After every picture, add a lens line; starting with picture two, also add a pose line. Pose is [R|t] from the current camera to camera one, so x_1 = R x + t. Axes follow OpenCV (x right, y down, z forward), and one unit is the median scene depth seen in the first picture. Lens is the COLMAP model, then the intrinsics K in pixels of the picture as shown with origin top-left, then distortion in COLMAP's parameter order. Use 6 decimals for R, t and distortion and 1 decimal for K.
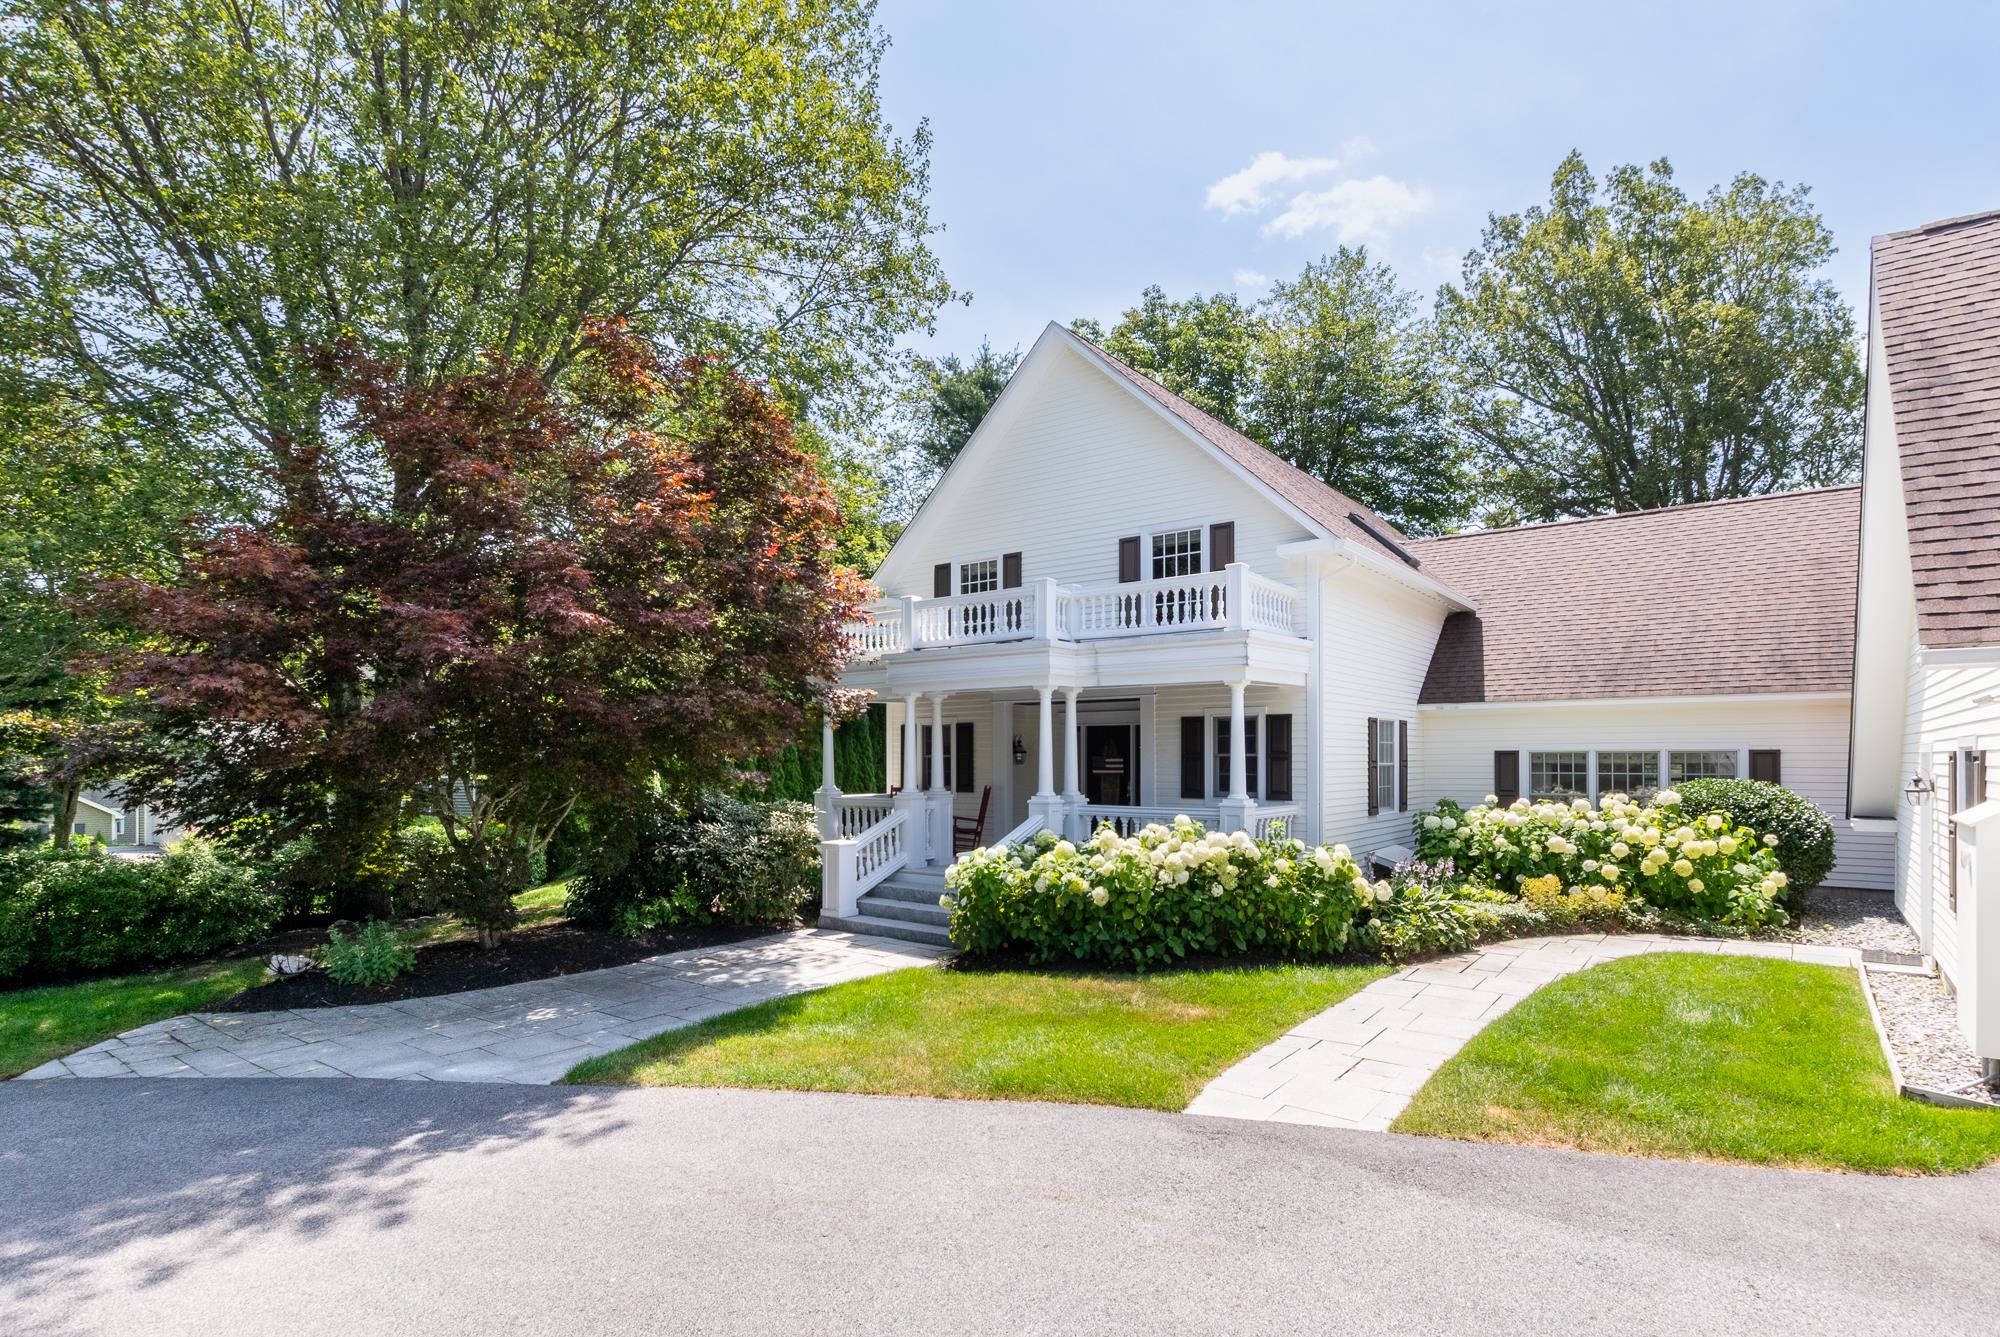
lens RADIAL K [[1035.8, 0, 1003.6], [0, 1035.8, 753.8], [0, 0, 1]] dist [0.000630, -0.001439]
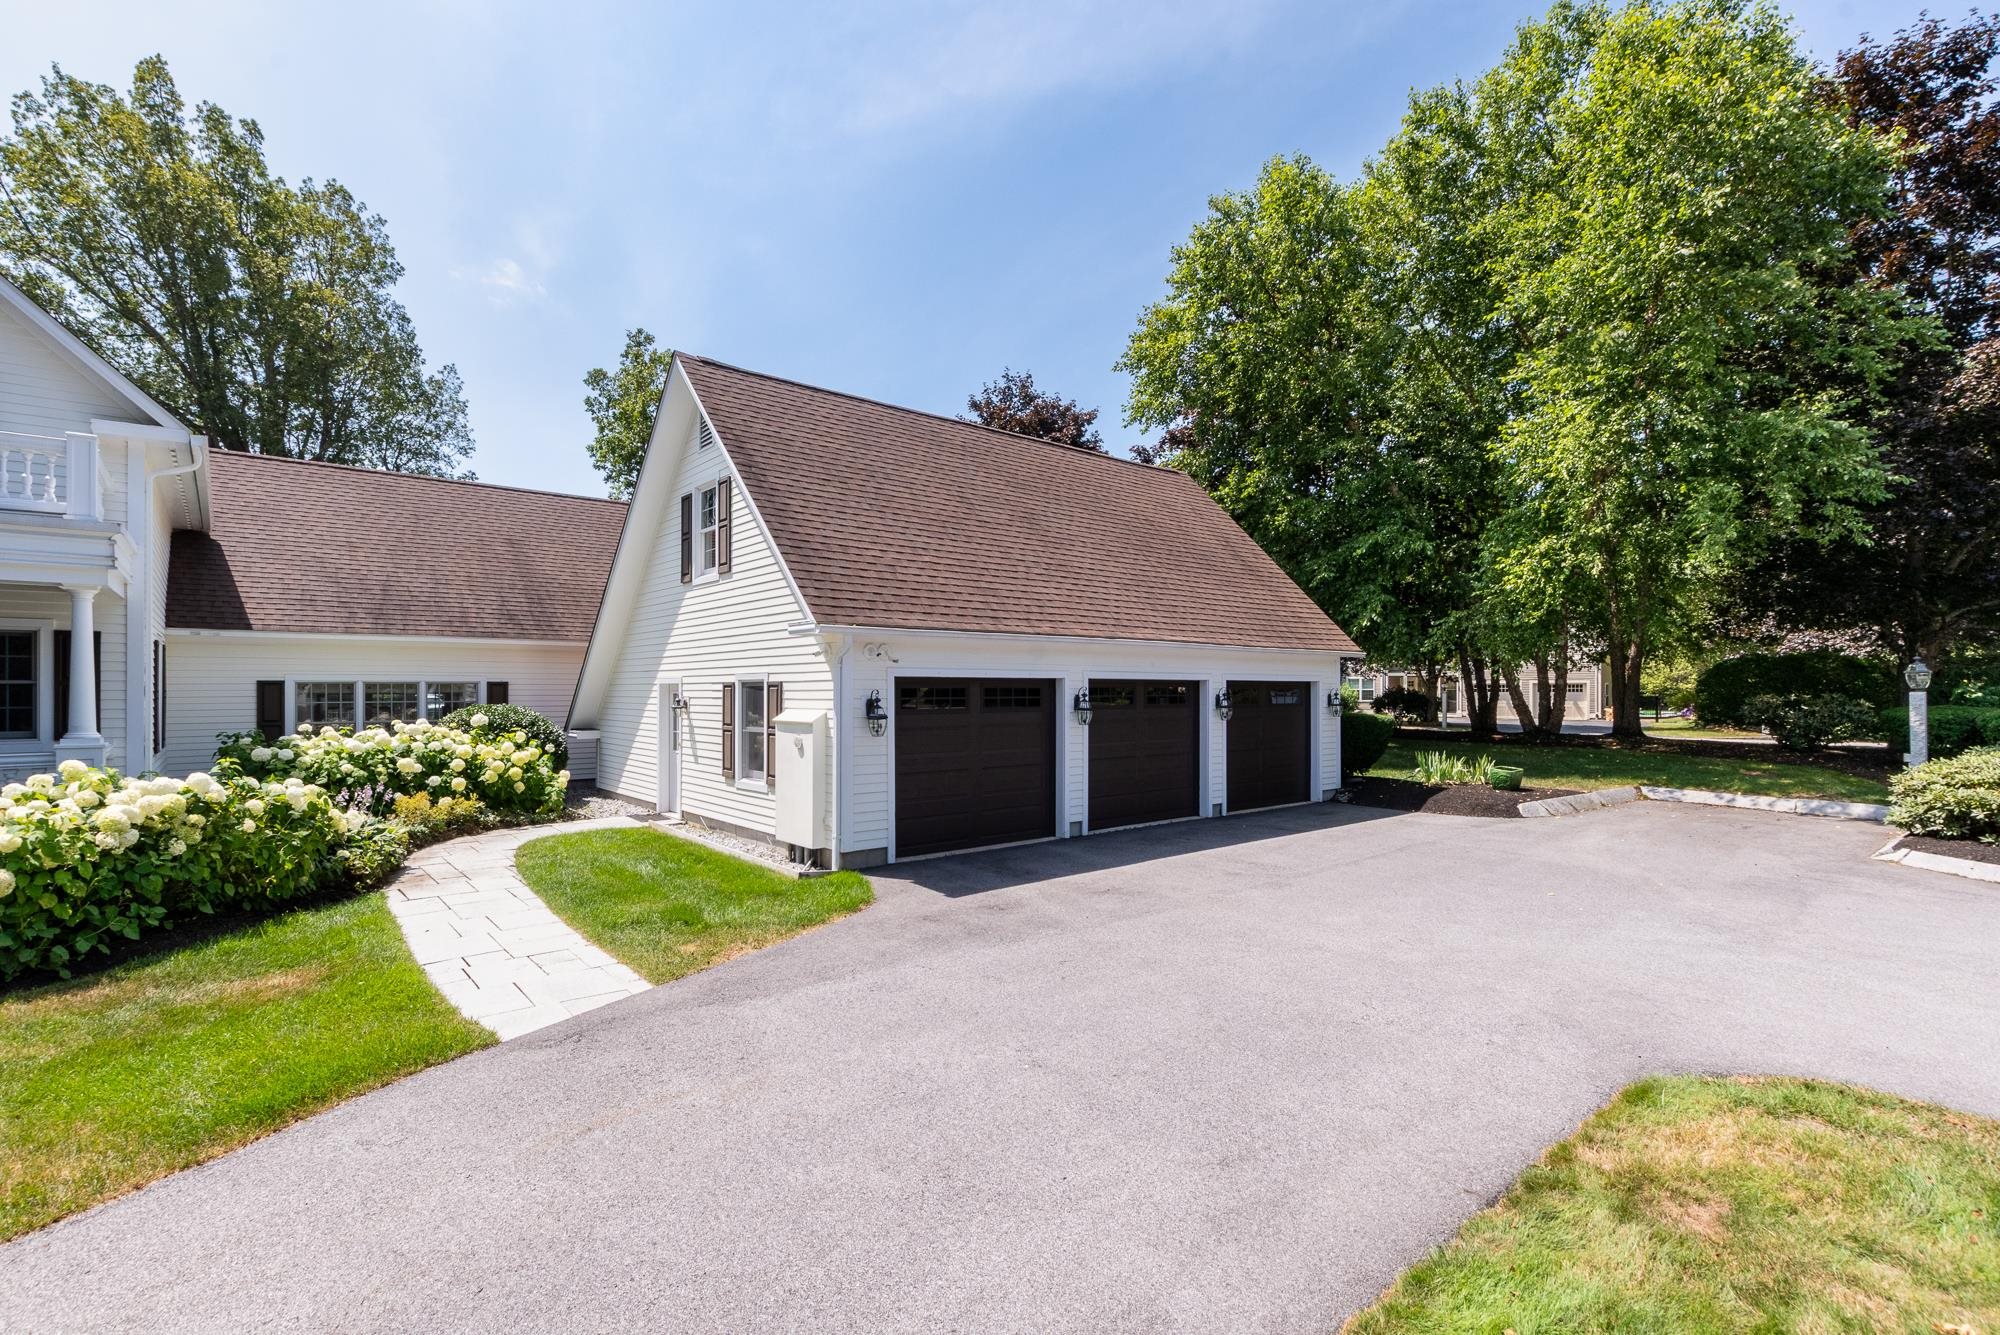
lens RADIAL K [[907.5, 0, 994.3], [0, 907.5, 687.4], [0, 0, 1]] dist [0.001708, -0.000086]
pose [[0.207299, 0.003655, 0.978271, -0.289040], [-0.002354, 0.999992, -0.003237, 0.006070], [-0.978275, -0.001632, 0.207306, 0.184172]]
